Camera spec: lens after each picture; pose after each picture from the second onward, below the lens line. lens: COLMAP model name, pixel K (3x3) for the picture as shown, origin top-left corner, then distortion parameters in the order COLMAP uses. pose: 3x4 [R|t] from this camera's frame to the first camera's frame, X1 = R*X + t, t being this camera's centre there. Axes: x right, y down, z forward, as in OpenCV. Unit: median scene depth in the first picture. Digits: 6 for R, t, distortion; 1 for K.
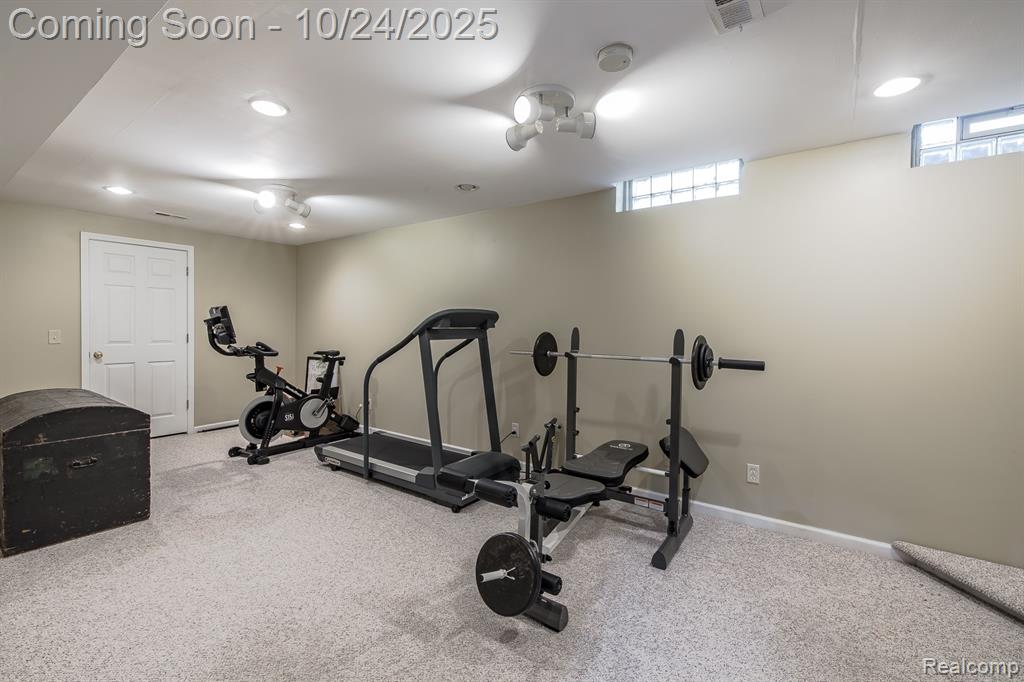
lens RADIAL K [[444.3, 0, 511.6], [0, 444.3, 336.7], [0, 0, 1]] dist [0.002262, -0.000475]
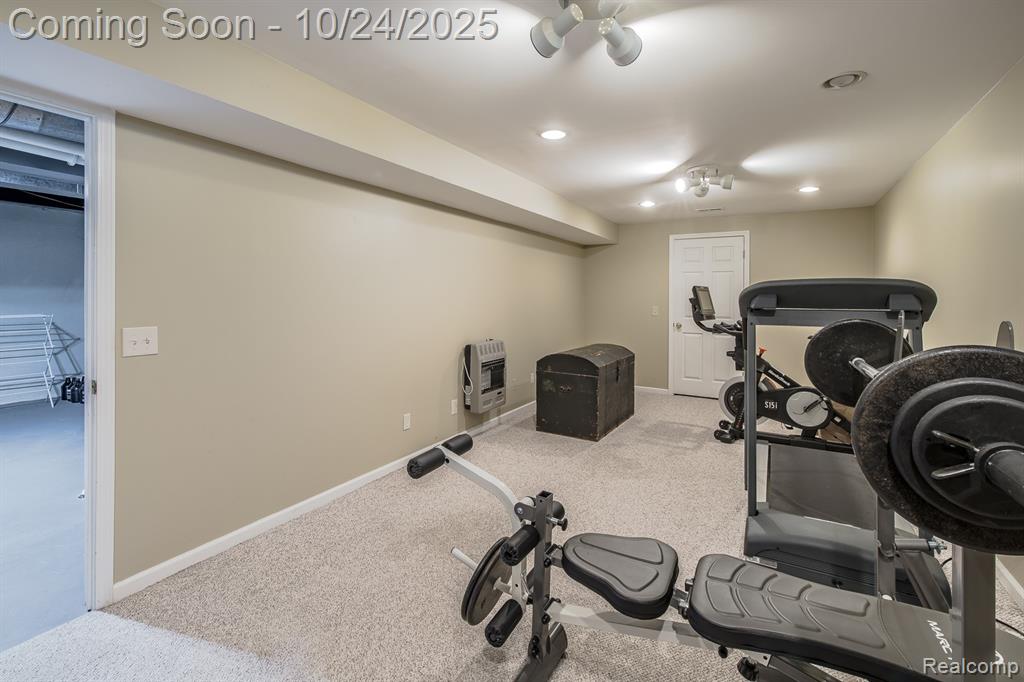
lens RADIAL K [[444.3, 0, 508.0], [0, 444.3, 305.1], [0, 0, 1]] dist [0.002262, -0.000475]
pose [[0.111642, 0.008993, -0.993708, 0.364307], [-0.032153, 0.999468, 0.005433, -0.011533], [0.993228, 0.031344, 0.111872, 0.379425]]
